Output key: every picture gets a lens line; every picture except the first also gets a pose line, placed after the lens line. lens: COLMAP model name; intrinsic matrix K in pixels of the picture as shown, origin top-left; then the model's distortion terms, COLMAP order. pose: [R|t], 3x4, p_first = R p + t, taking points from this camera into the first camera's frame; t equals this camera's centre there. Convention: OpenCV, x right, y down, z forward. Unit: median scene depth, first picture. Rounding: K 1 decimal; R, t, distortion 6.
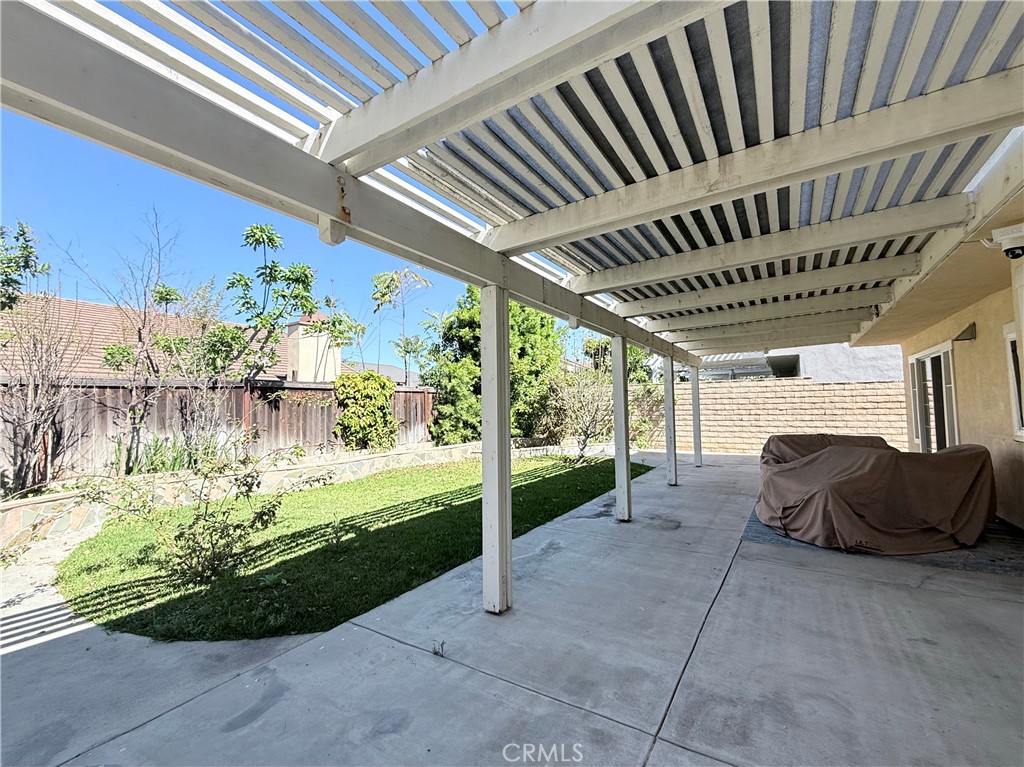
lens RADIAL K [[437.3, 0, 509.8], [0, 437.3, 382.7], [0, 0, 1]] dist [-0.002179, -0.000140]
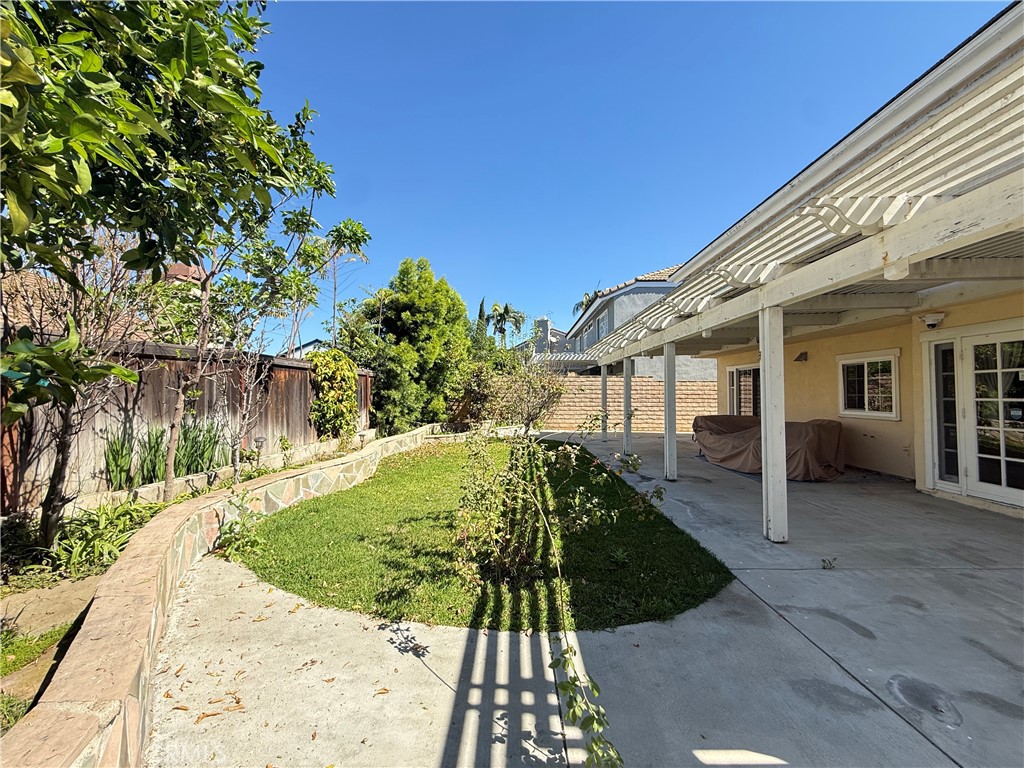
lens RADIAL K [[410.1, 0, 510.1], [0, 410.1, 383.5], [0, 0, 1]] dist [-0.000430, -0.000124]
pose [[0.848492, 0.030440, 0.528332, -0.747581], [-0.046275, 0.998788, 0.016773, 0.018141], [-0.527181, -0.038680, 0.848872, 0.182009]]
